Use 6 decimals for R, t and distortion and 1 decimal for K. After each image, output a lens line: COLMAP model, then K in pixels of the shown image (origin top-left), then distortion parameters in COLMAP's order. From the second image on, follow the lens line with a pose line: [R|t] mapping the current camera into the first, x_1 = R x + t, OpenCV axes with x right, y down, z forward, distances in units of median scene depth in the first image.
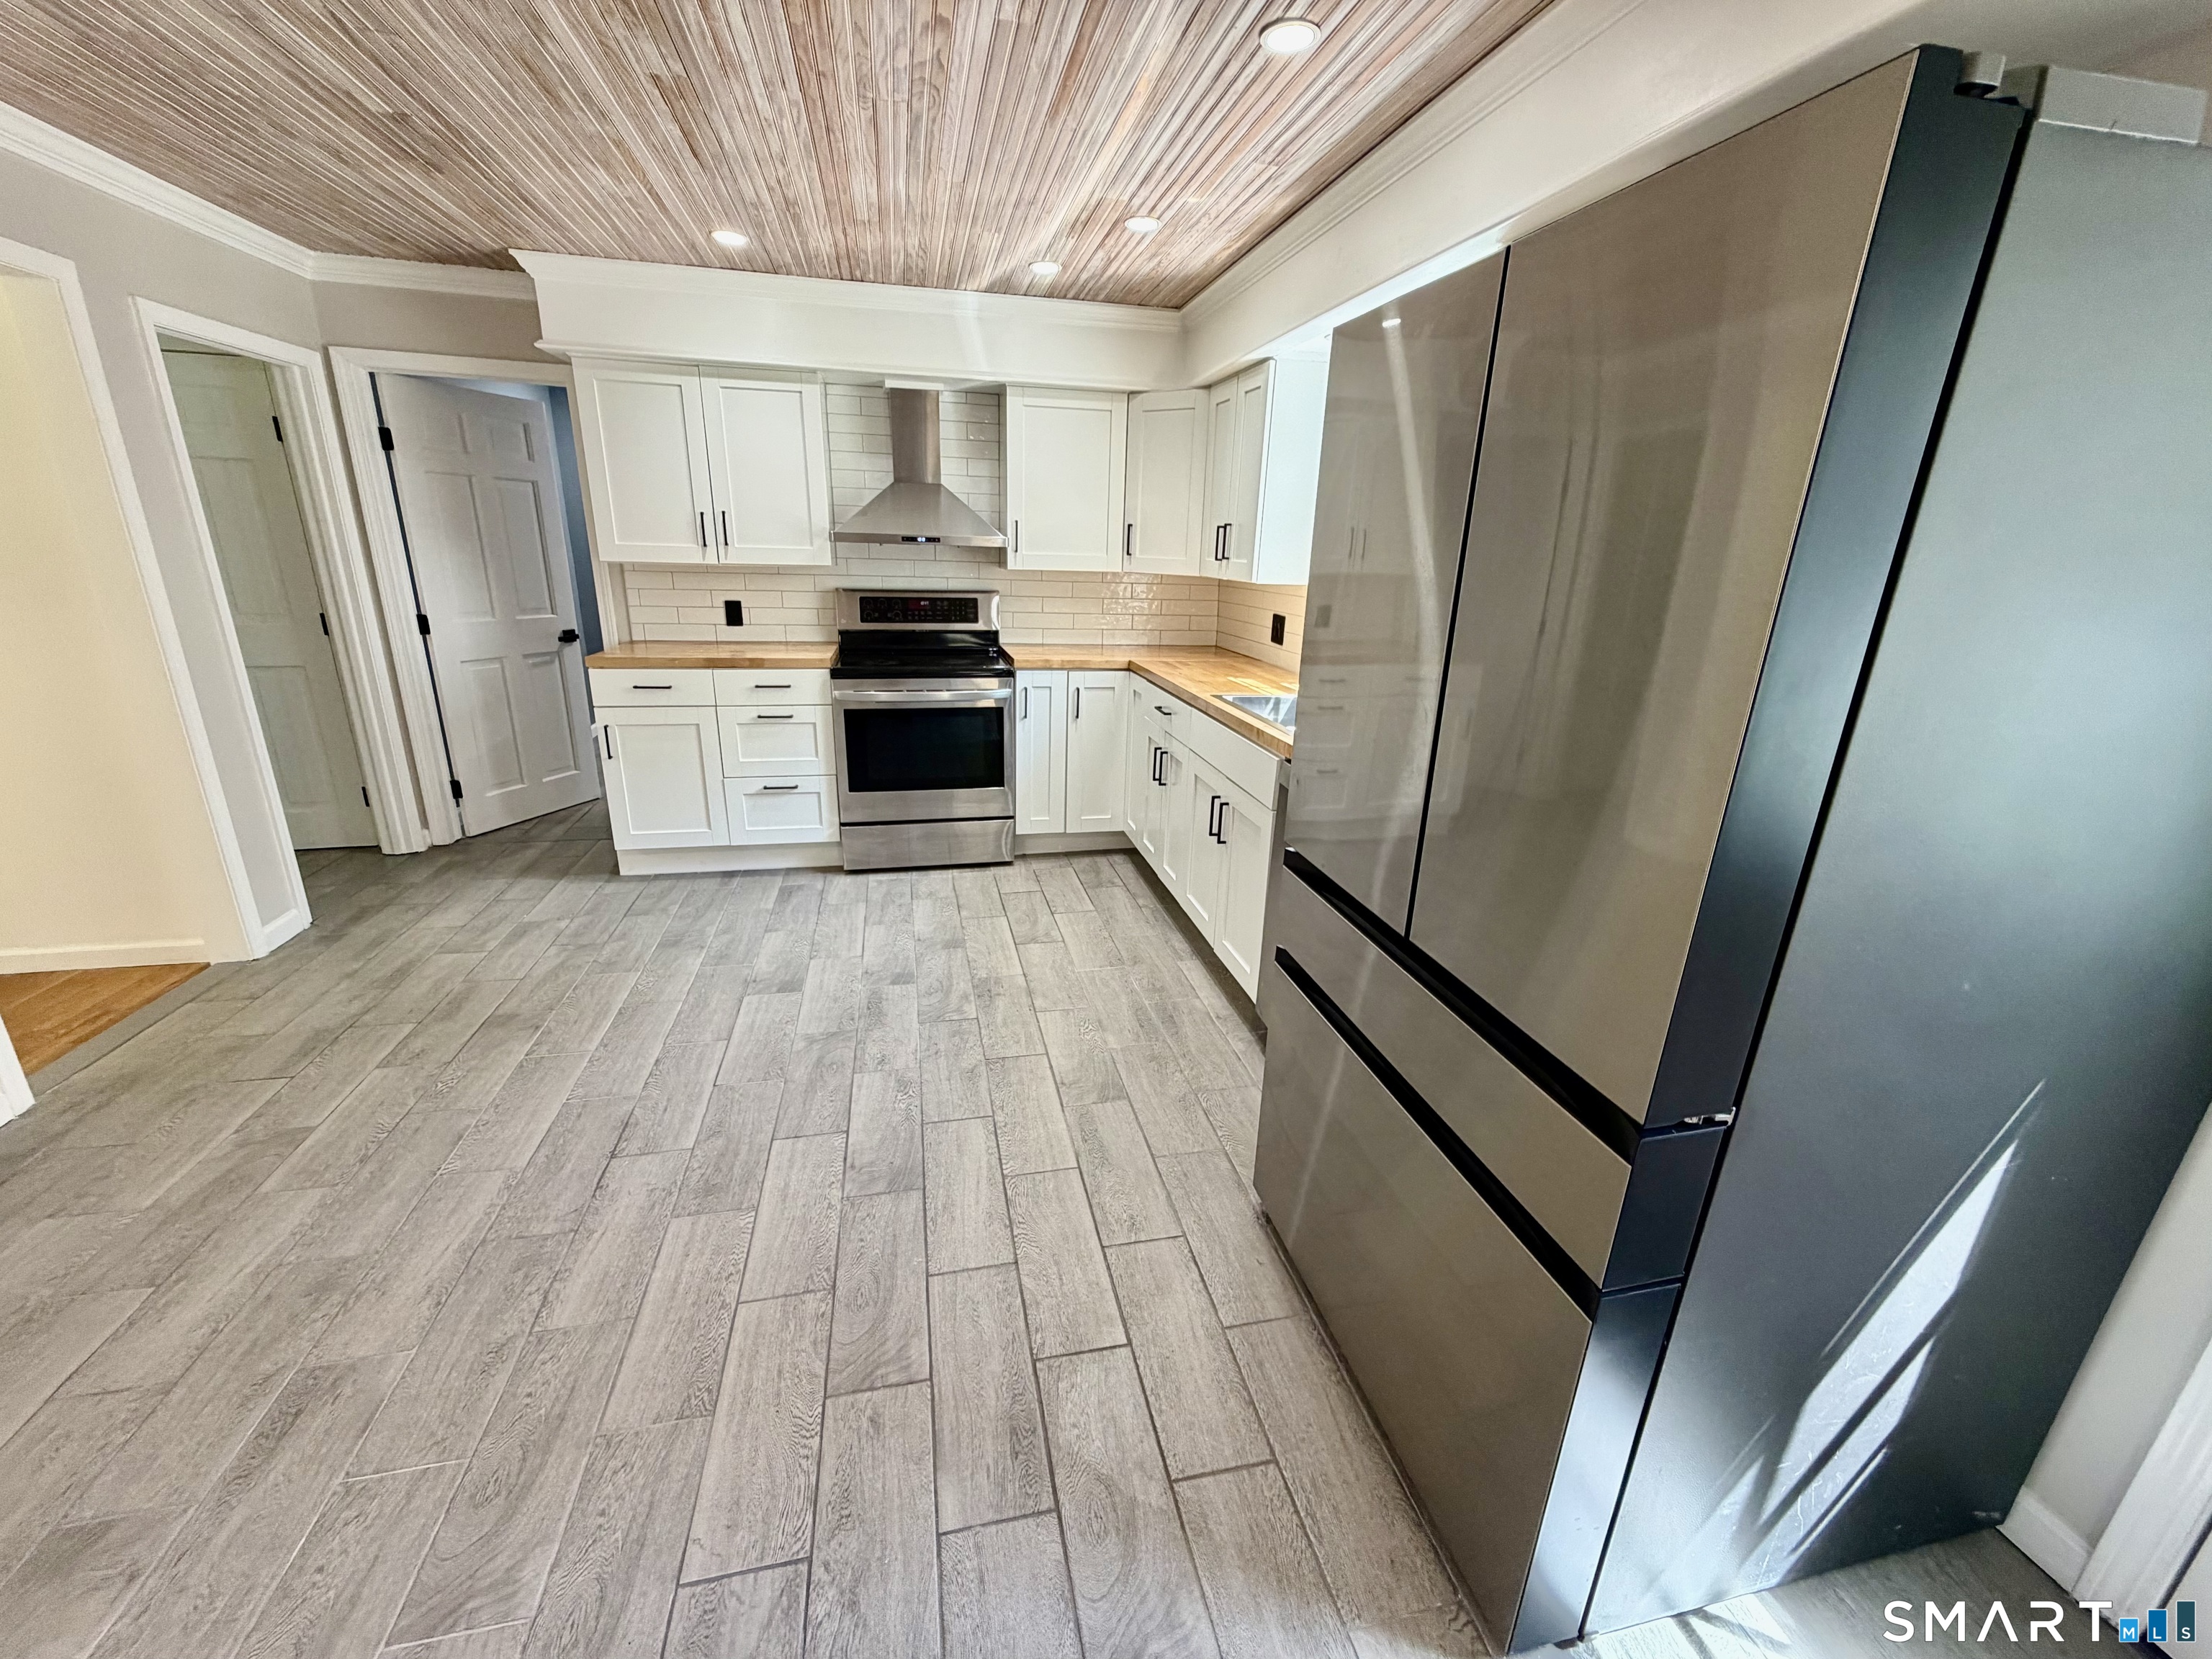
lens RADIAL K [[880.3, 0, 1102.6], [0, 880.3, 827.0], [0, 0, 1]] dist [-0.002473, 0.001394]
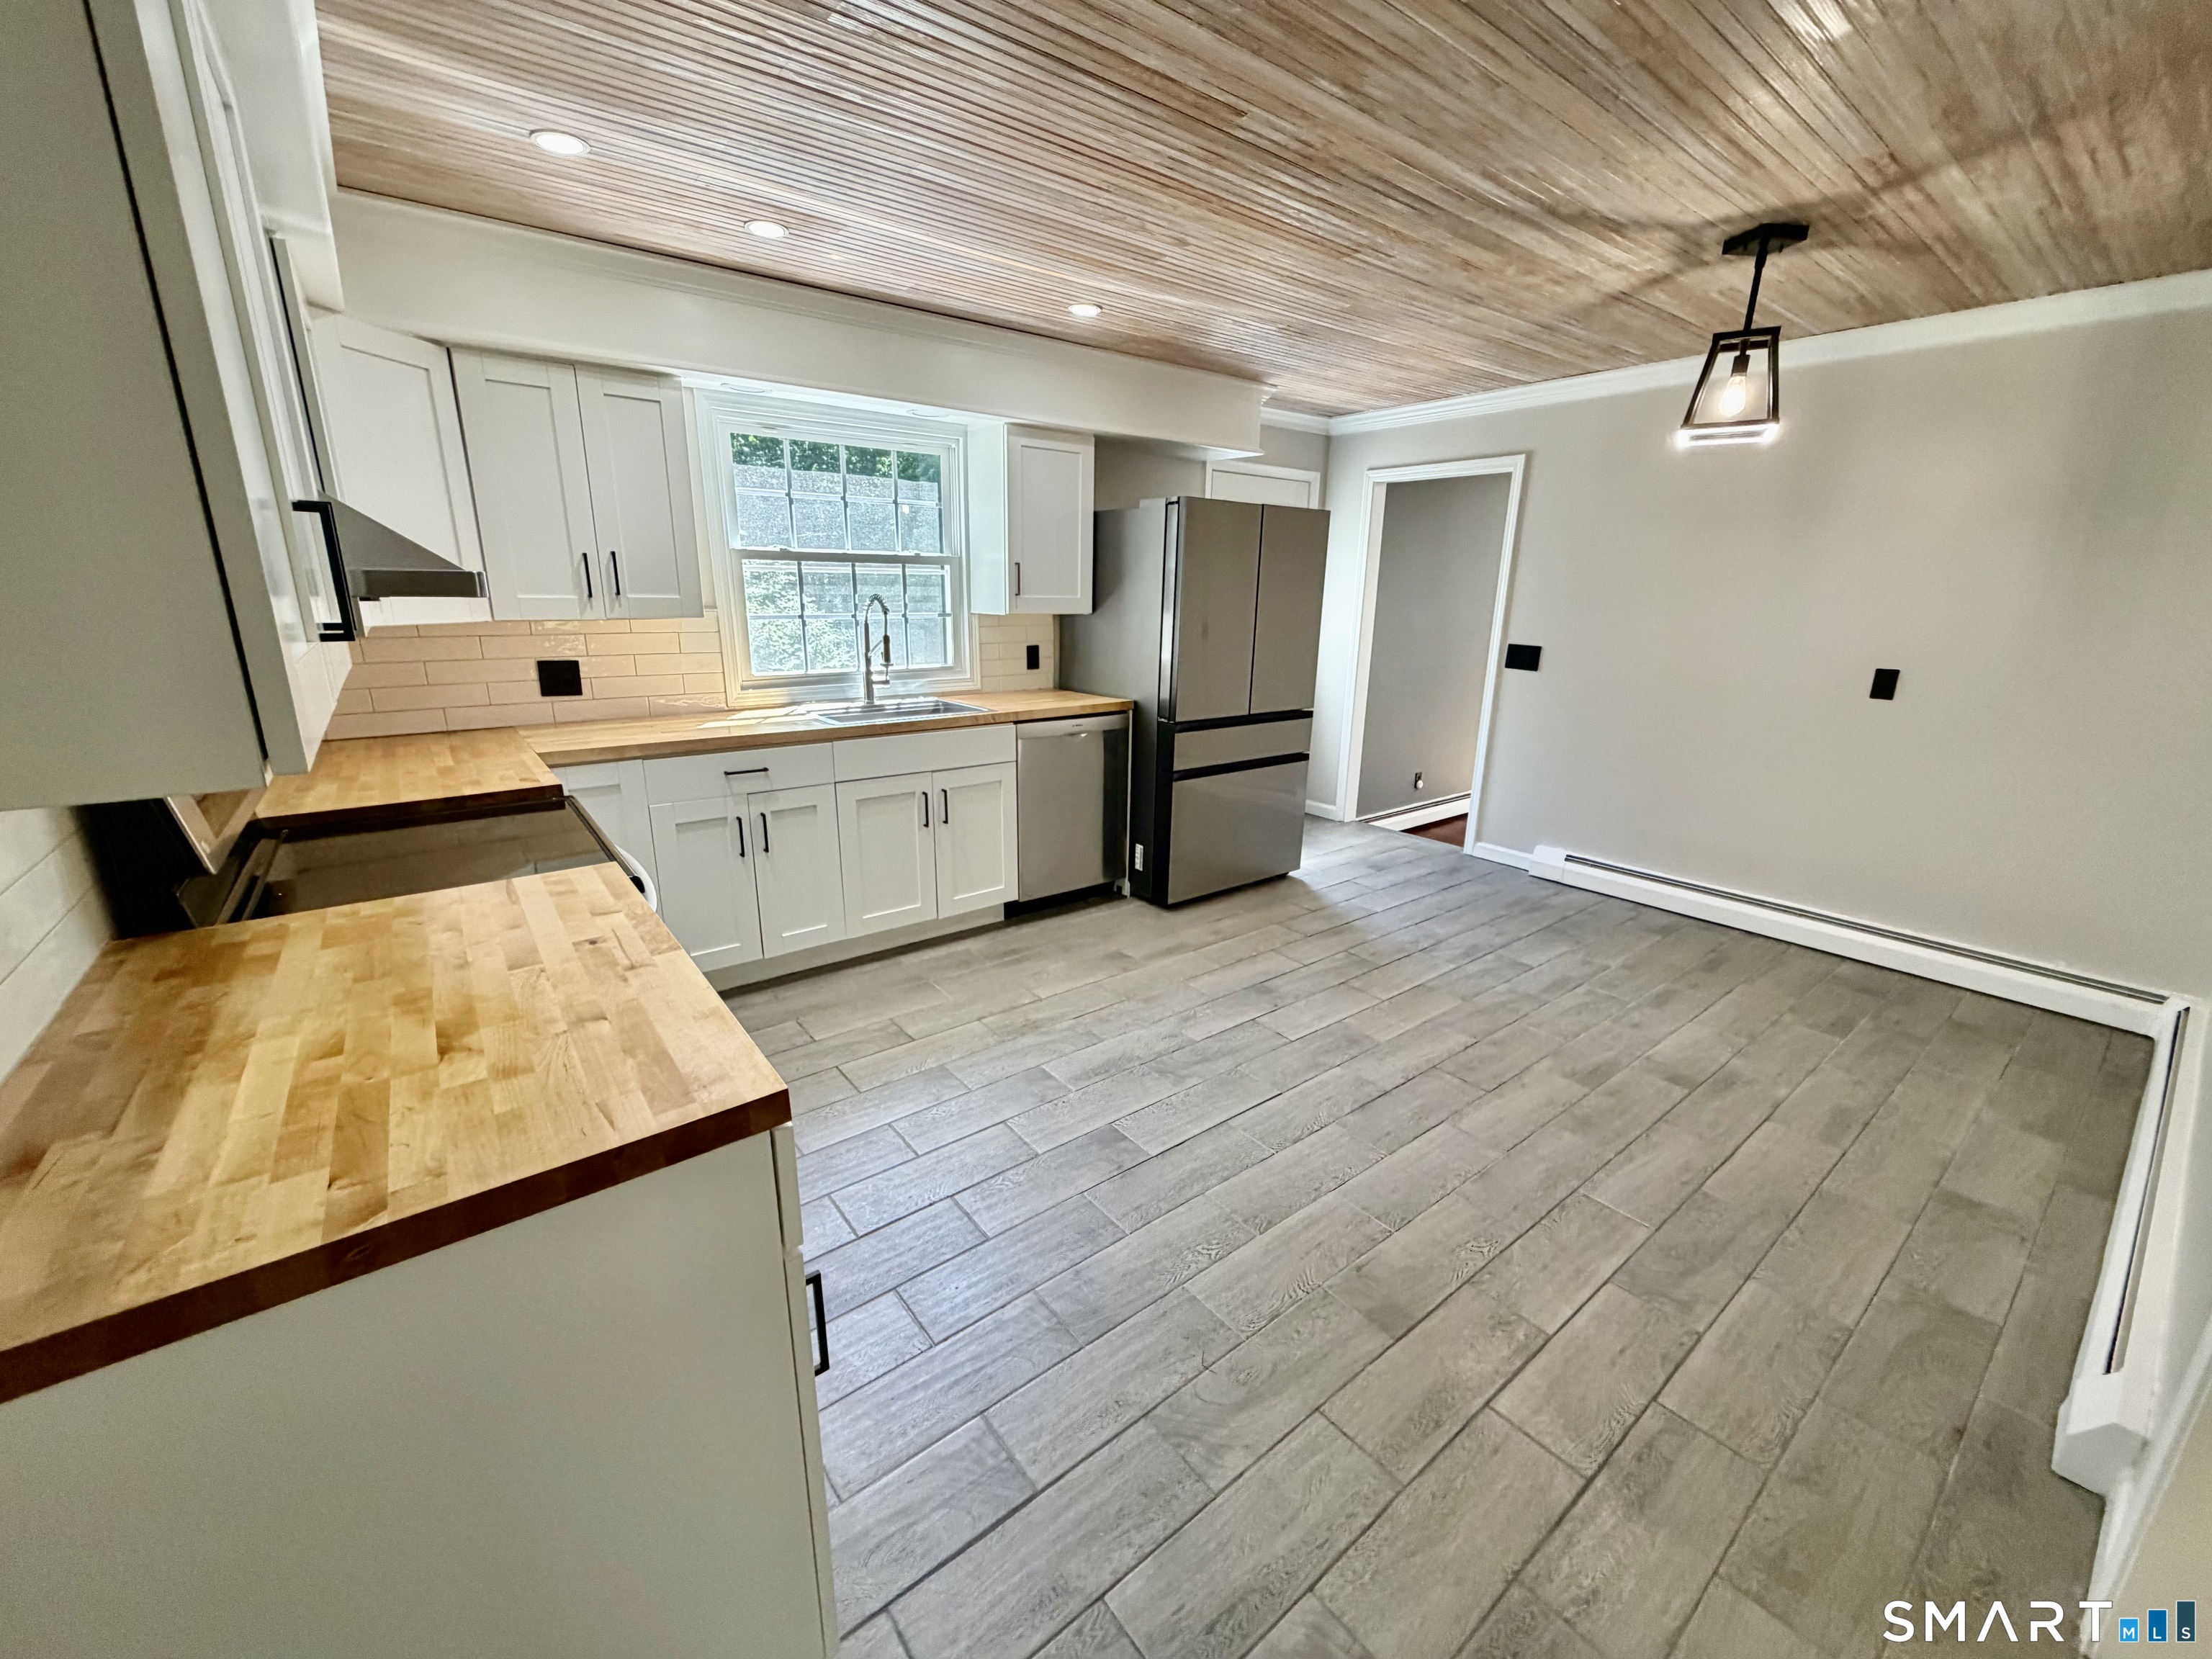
lens RADIAL K [[880.3, 0, 1102.8], [0, 880.3, 827.5], [0, 0, 1]] dist [-0.002473, 0.001394]
pose [[-0.428844, -0.275005, 0.860503, -0.794052], [0.252844, 0.877930, 0.406583, -0.328652], [-0.867273, 0.391933, -0.306962, 0.930750]]
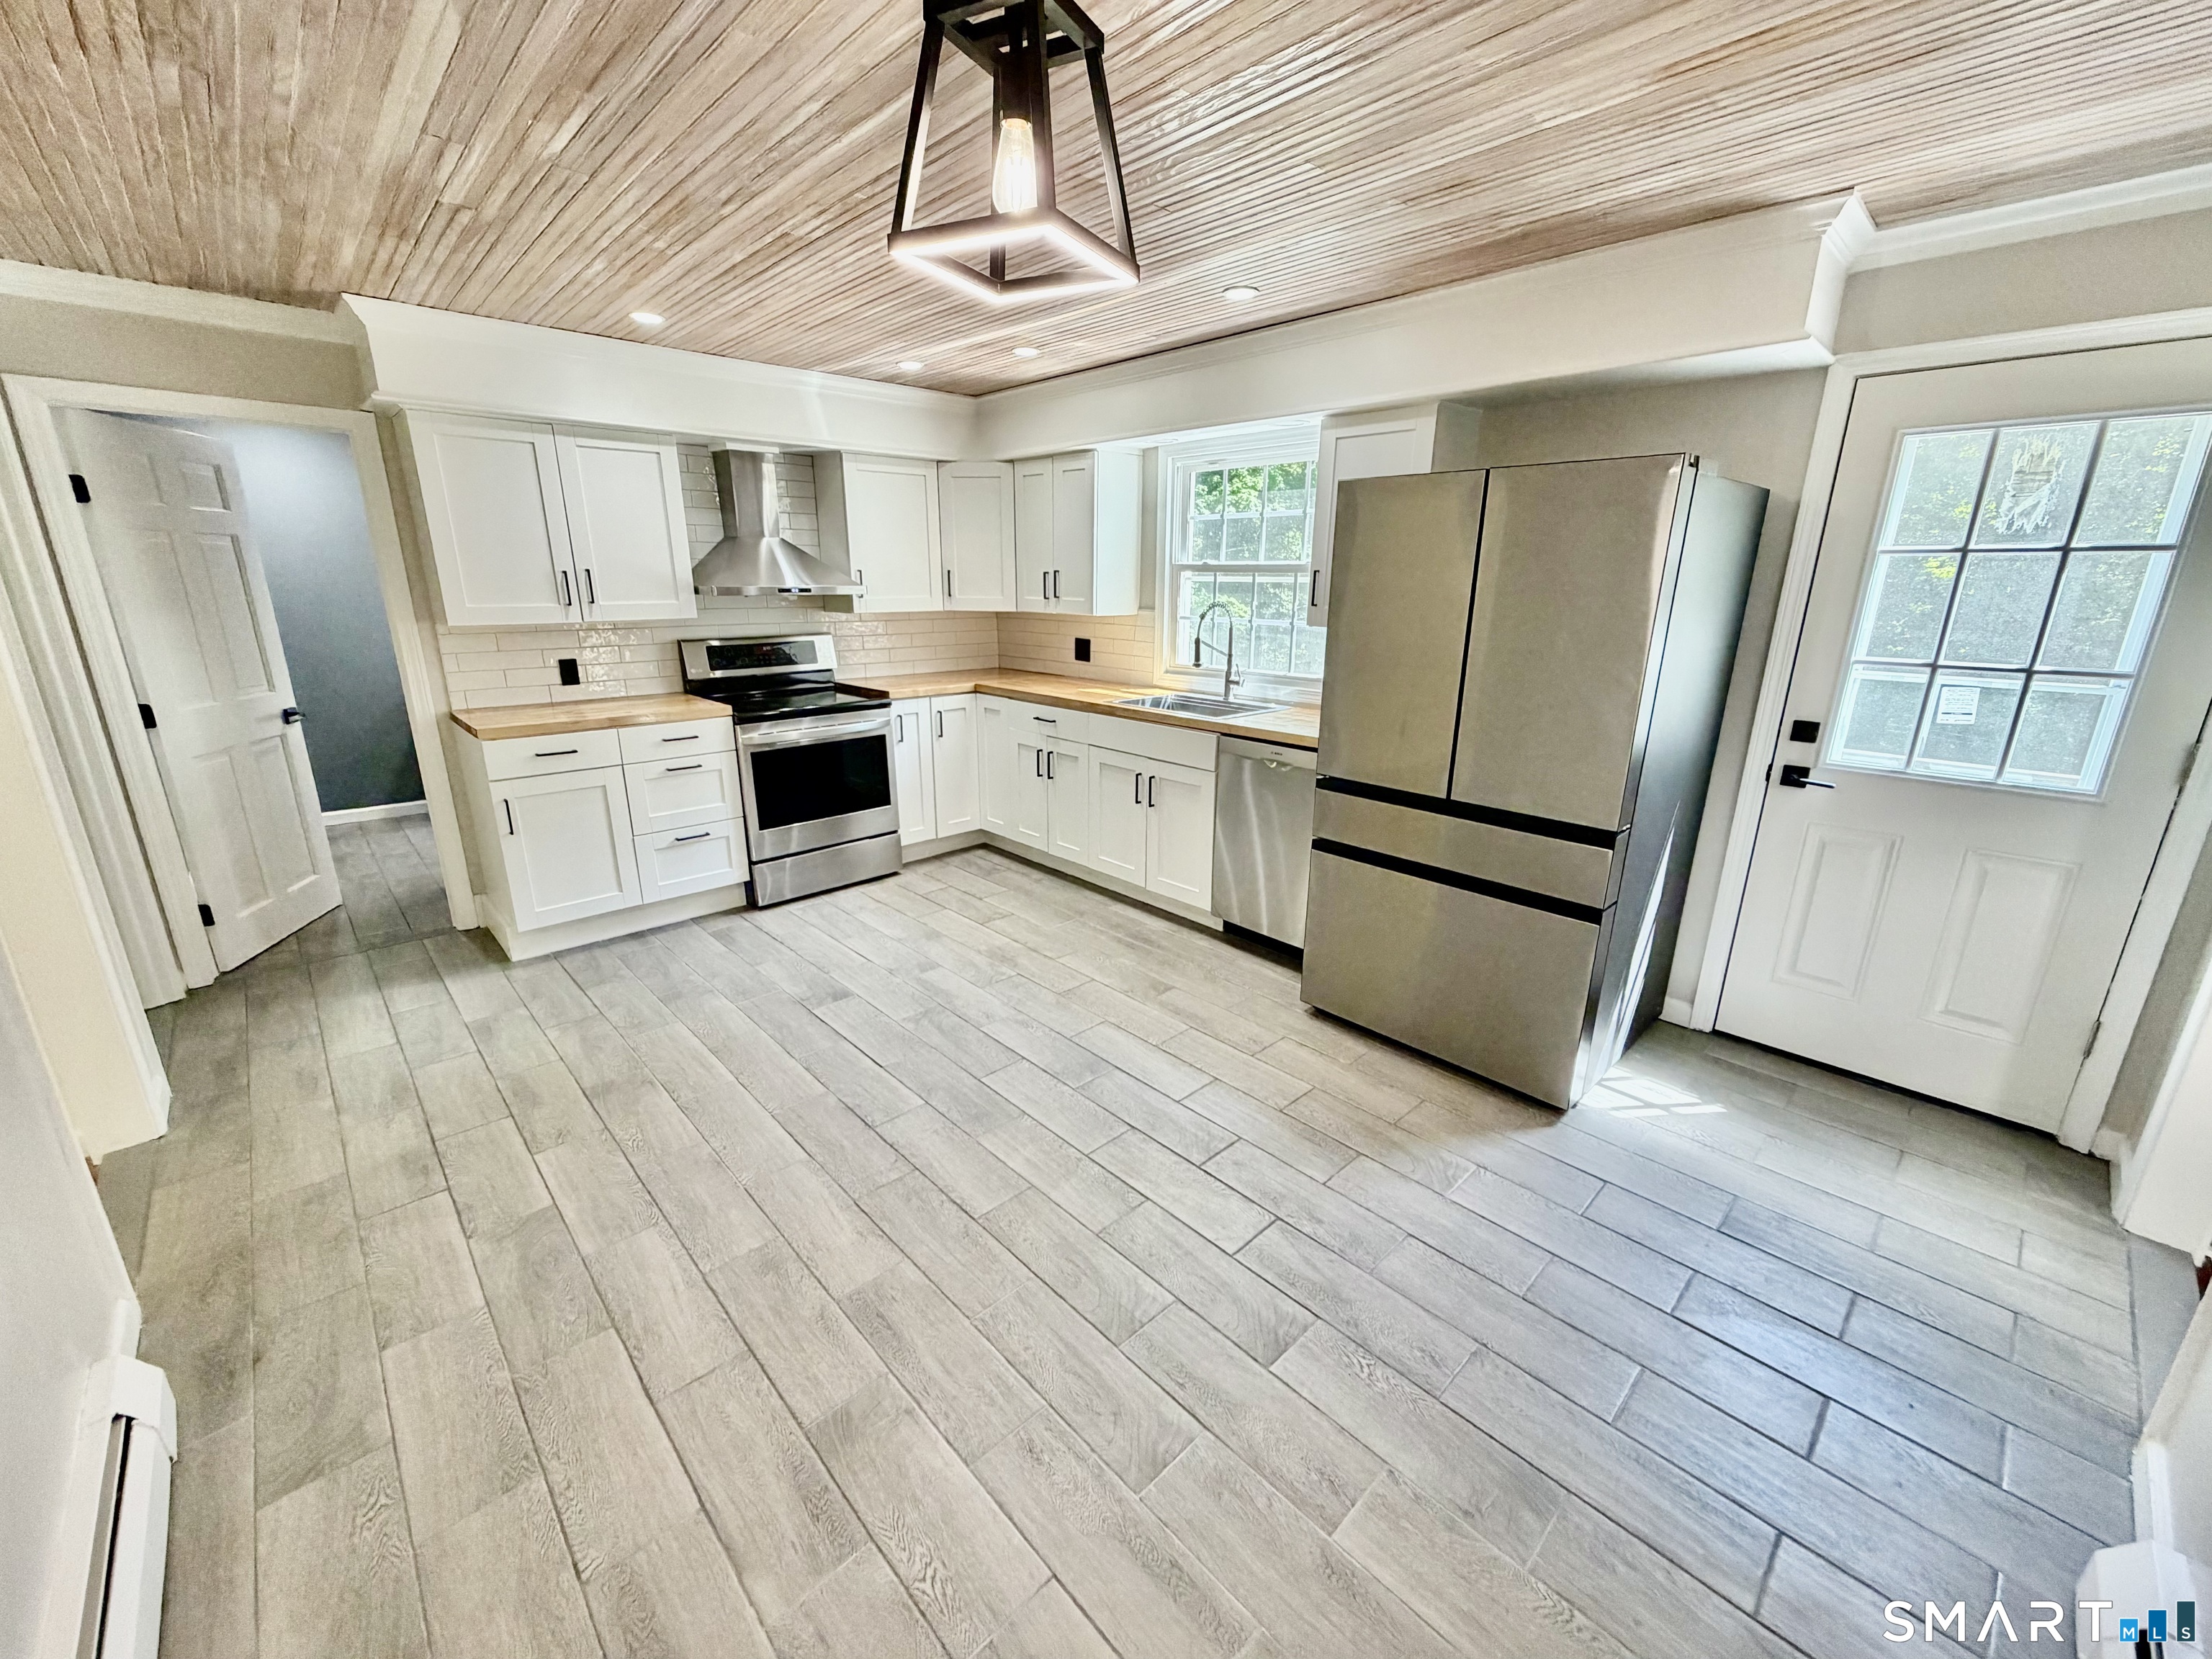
lens RADIAL K [[880.3, 0, 1101.3], [0, 880.3, 827.3], [0, 0, 1]] dist [-0.002473, 0.001394]
pose [[0.859049, -0.165261, 0.484482, -0.469263], [0.175011, 0.984238, 0.025416, 0.001234], [-0.481046, 0.062956, 0.874432, -0.122191]]
